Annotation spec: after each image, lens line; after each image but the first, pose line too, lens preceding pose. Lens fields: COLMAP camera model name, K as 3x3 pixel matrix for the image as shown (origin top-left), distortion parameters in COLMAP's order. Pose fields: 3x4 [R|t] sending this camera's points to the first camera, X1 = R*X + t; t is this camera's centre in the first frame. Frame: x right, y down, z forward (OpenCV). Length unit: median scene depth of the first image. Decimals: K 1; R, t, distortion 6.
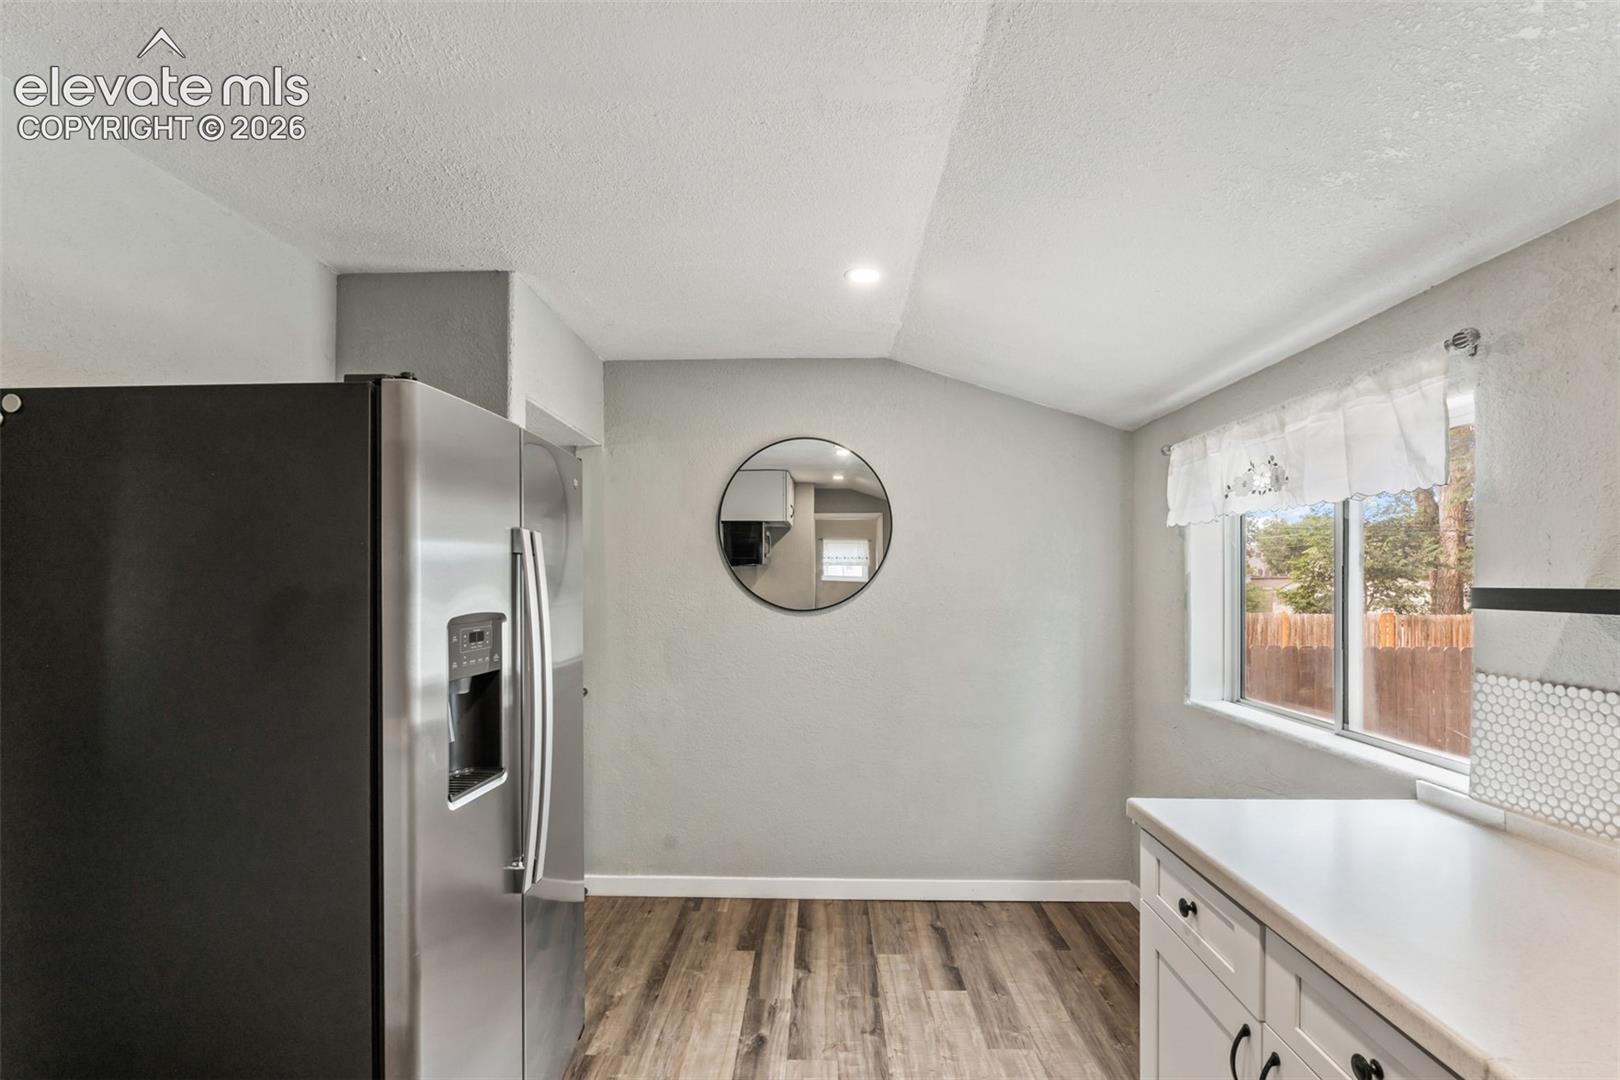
lens RADIAL K [[734.0, 0, 819.6], [0, 734.0, 571.6], [0, 0, 1]] dist [-0.006055, 0.000210]
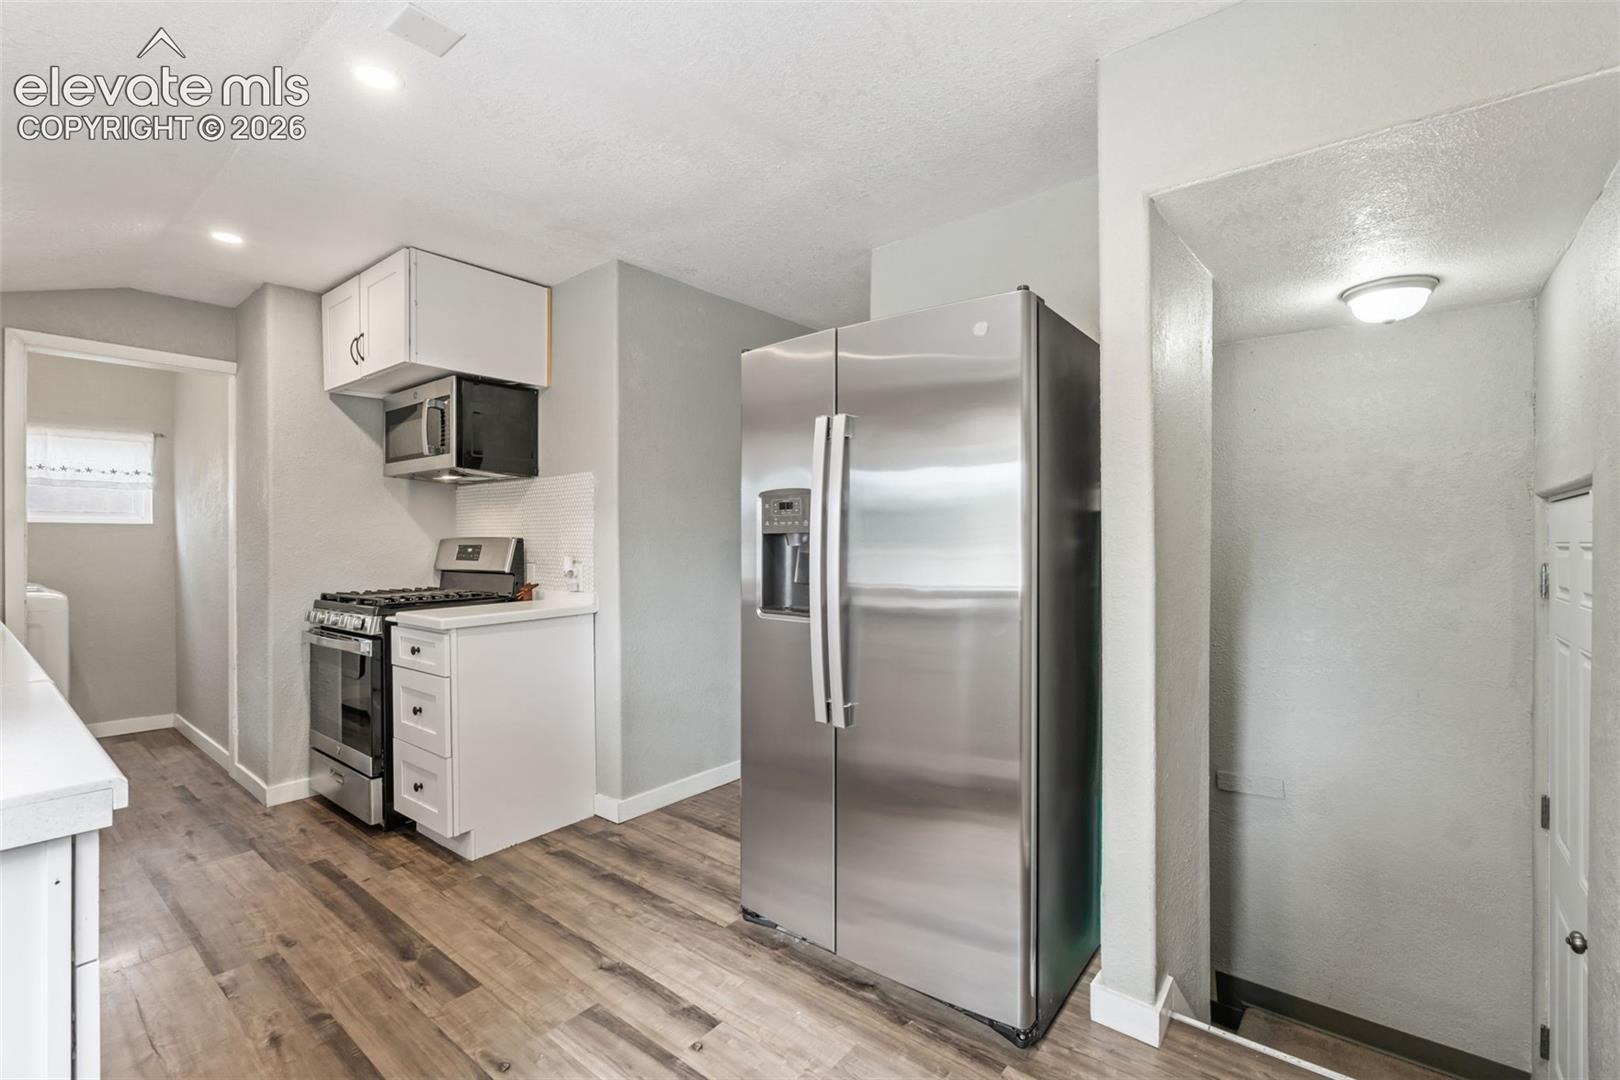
lens RADIAL K [[702.6, 0, 807.8], [0, 702.6, 536.7], [0, 0, 1]] dist [-0.004815, 0.001002]
pose [[-0.615368, 0.000191, -0.788240, 0.314691], [0.012719, 0.999872, -0.009688, 0.090248], [0.788137, -0.015987, -0.615292, 1.038744]]
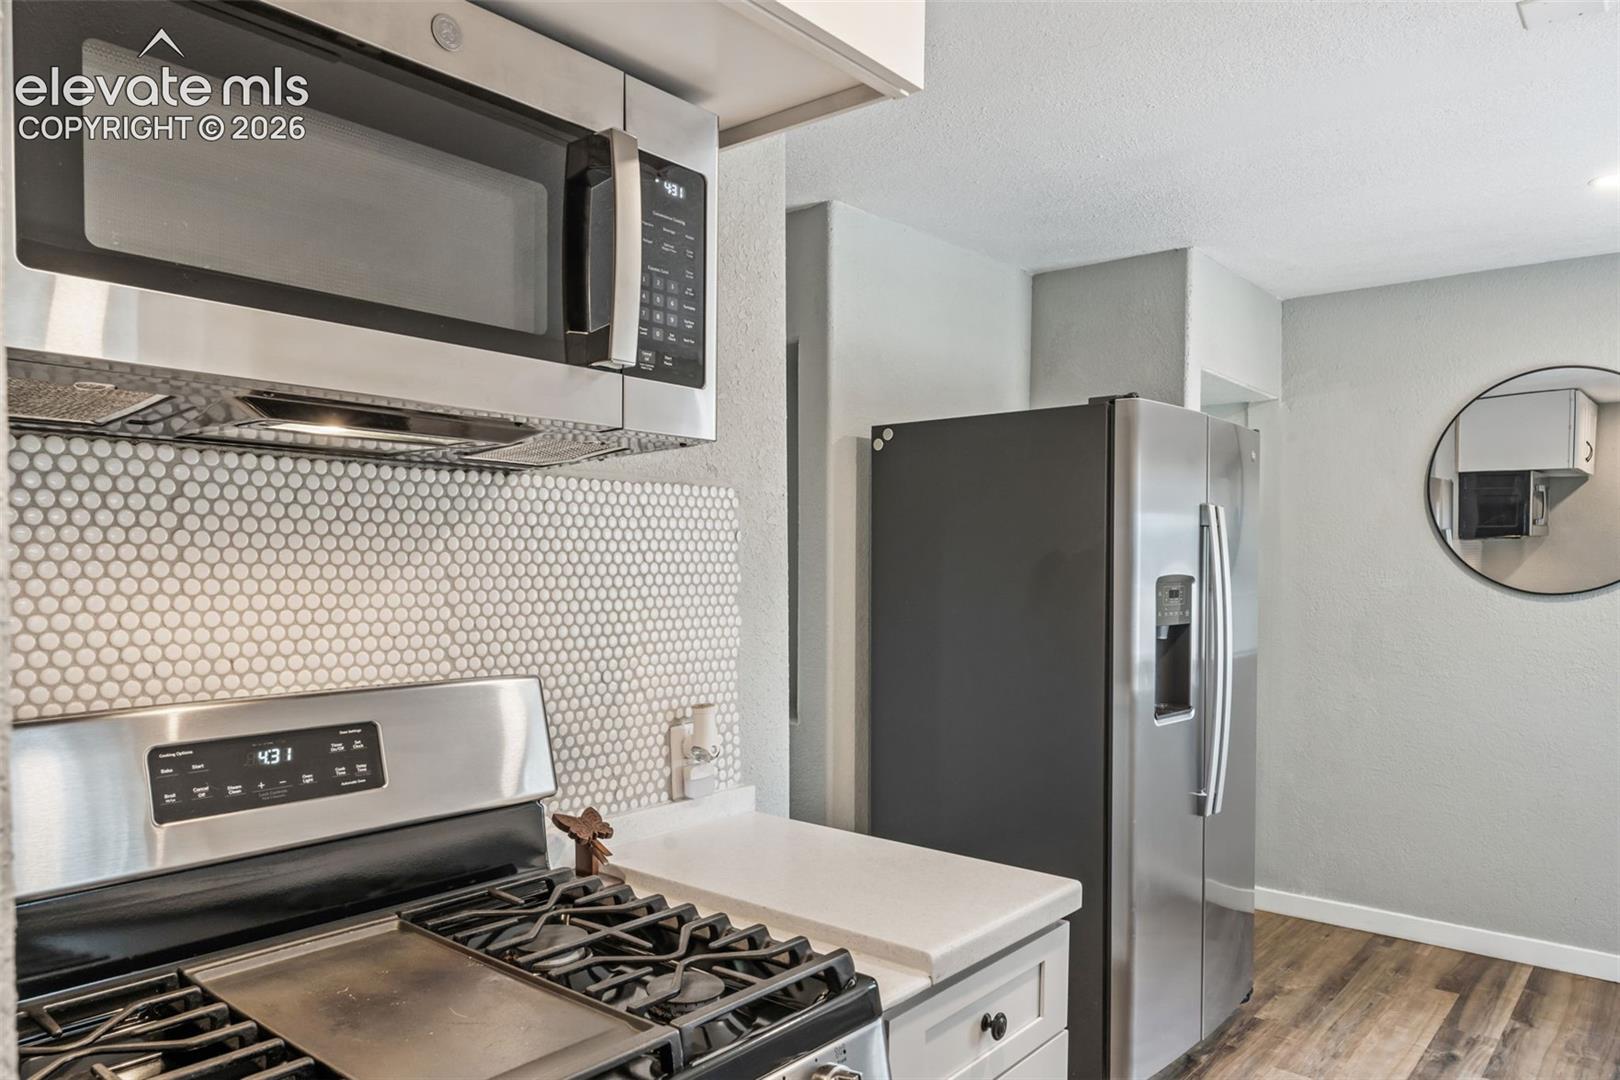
lens RADIAL K [[1113.0, 0, 810.2], [0, 1113.0, 600.2], [0, 0, 1]] dist [-0.008001, 0.009754]
pose [[0.777007, 0.024765, -0.629005, 0.131853], [0.002174, 0.999114, 0.042021, 0.010914], [0.629489, -0.034018, 0.776265, -0.472716]]
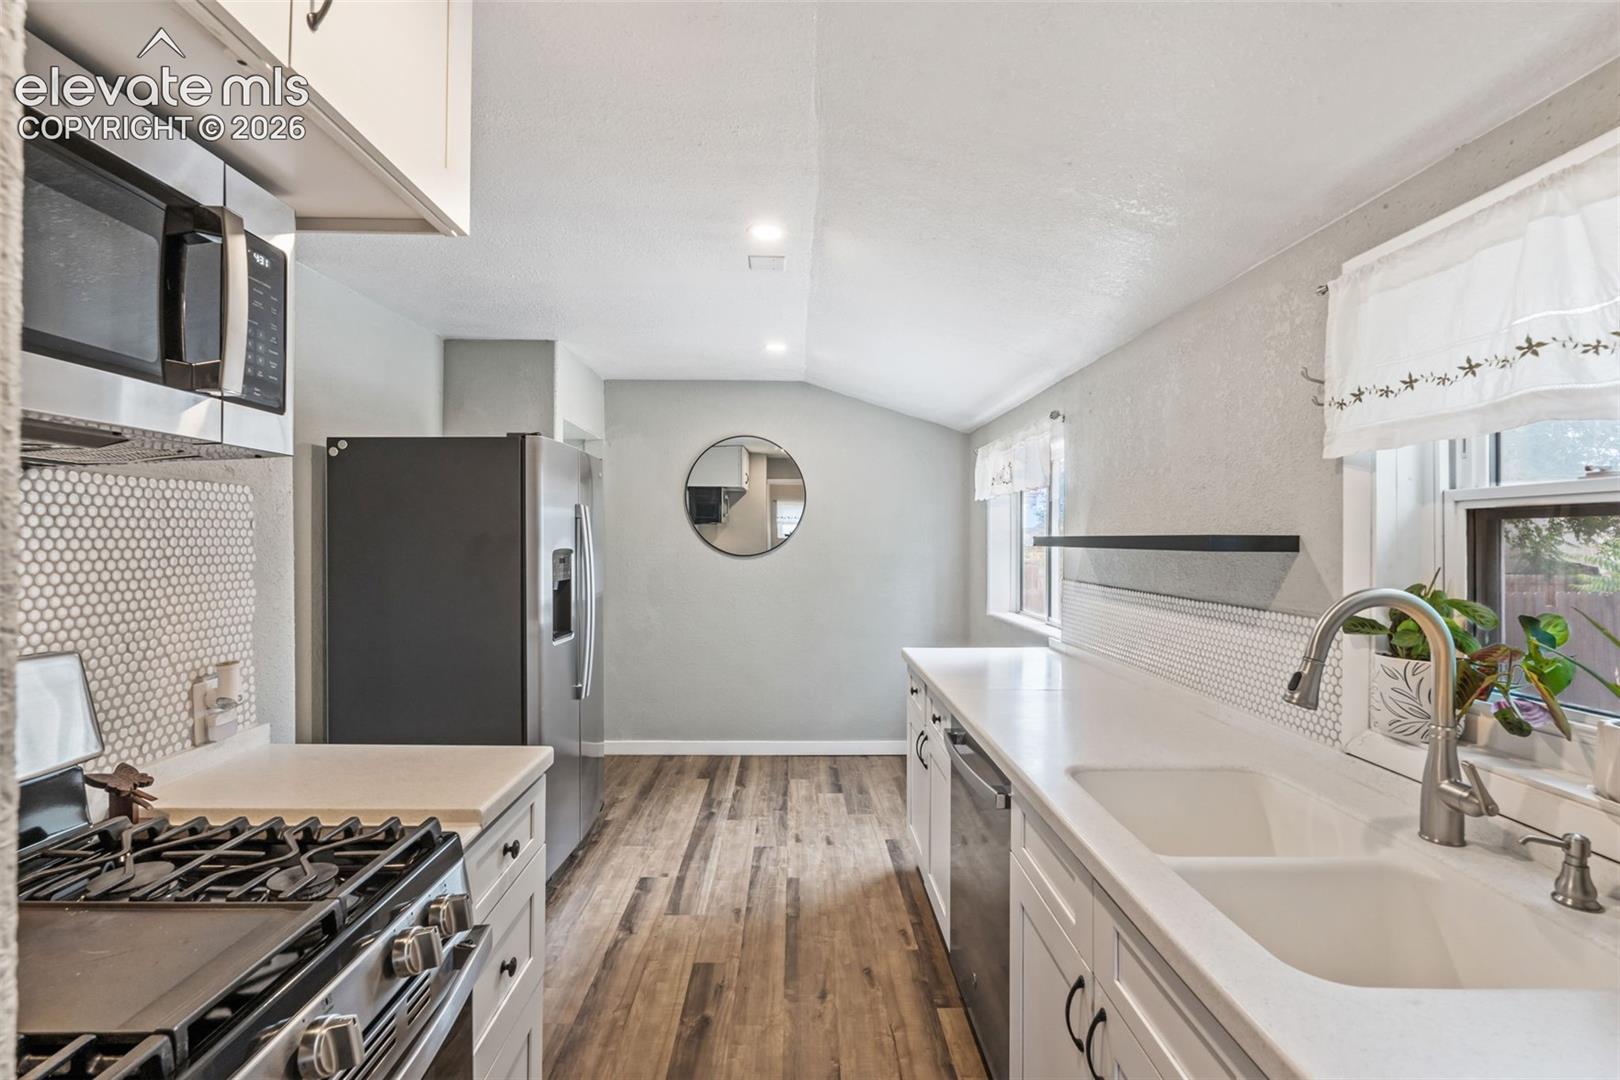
lens RADIAL K [[734.0, 0, 812.2], [0, 734.0, 538.4], [0, 0, 1]] dist [-0.006055, 0.000210]
pose [[0.999307, 0.002974, 0.037102, 0.070182], [-0.003409, 0.999926, 0.011654, 0.002541], [-0.037064, -0.011772, 0.999244, -0.549797]]
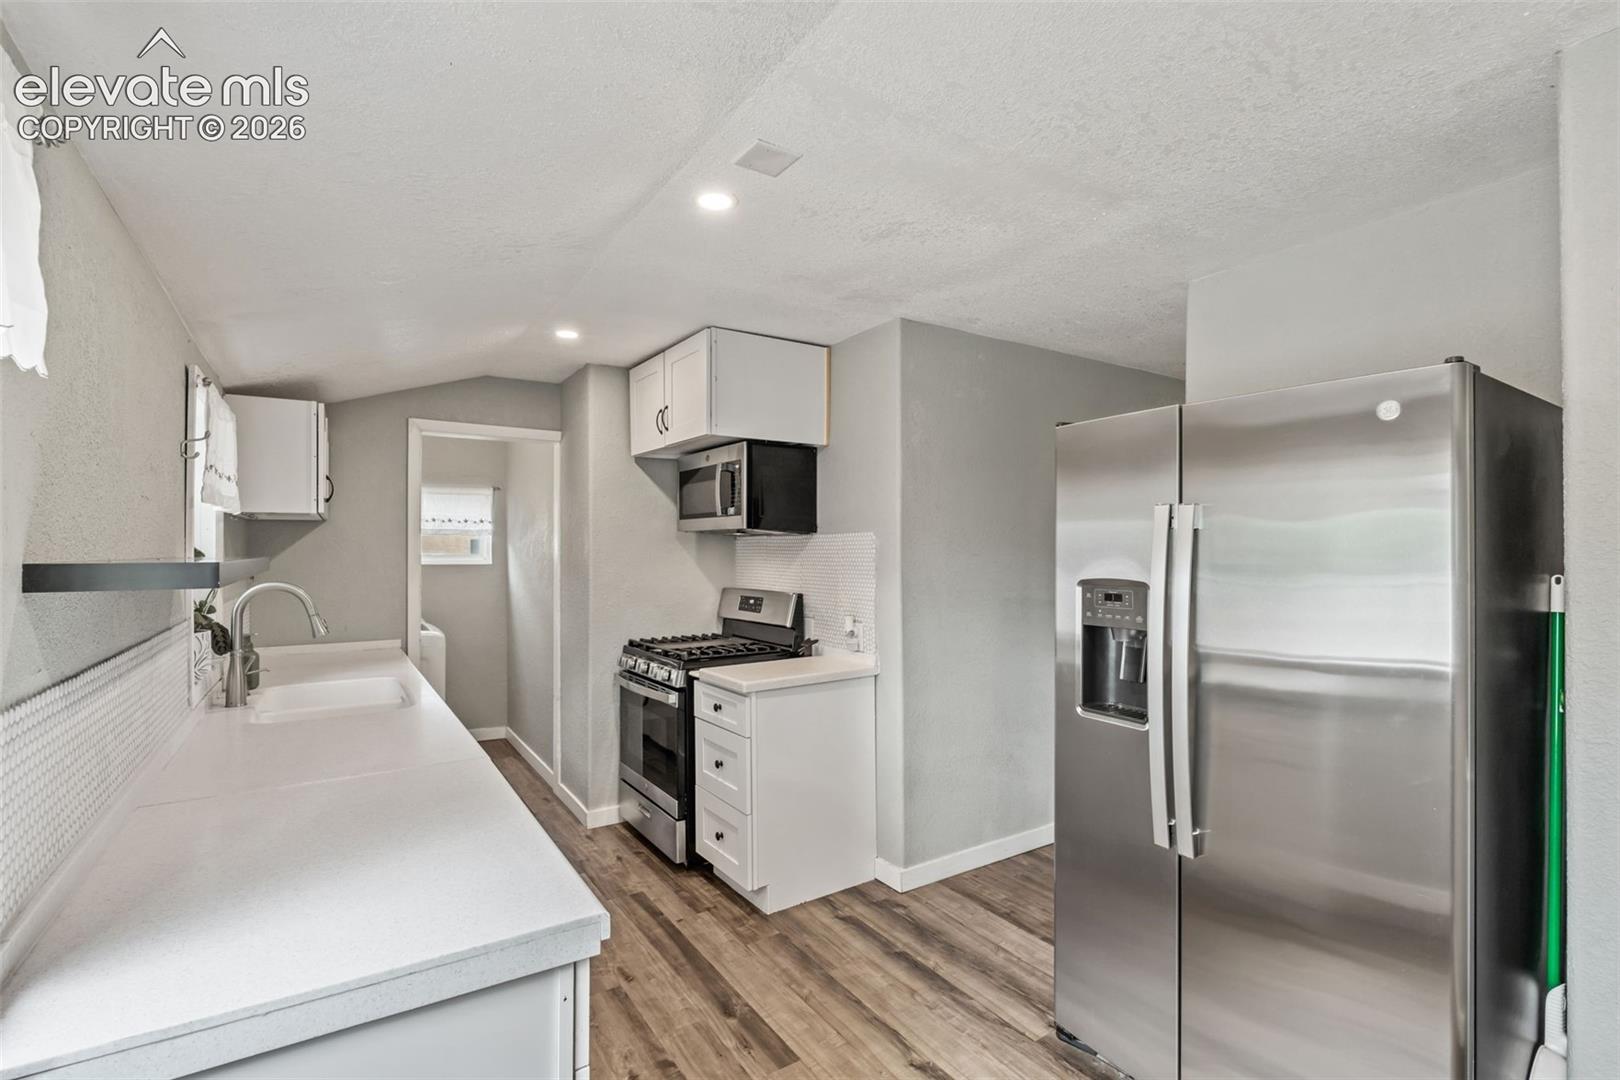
lens RADIAL K [[734.0, 0, 809.5], [0, 734.0, 544.3], [0, 0, 1]] dist [-0.006055, 0.000210]
pose [[-0.826147, -0.004062, -0.563440, 0.383146], [0.006676, 0.999833, -0.016997, 0.008269], [0.563415, -0.017803, -0.825982, 0.982098]]
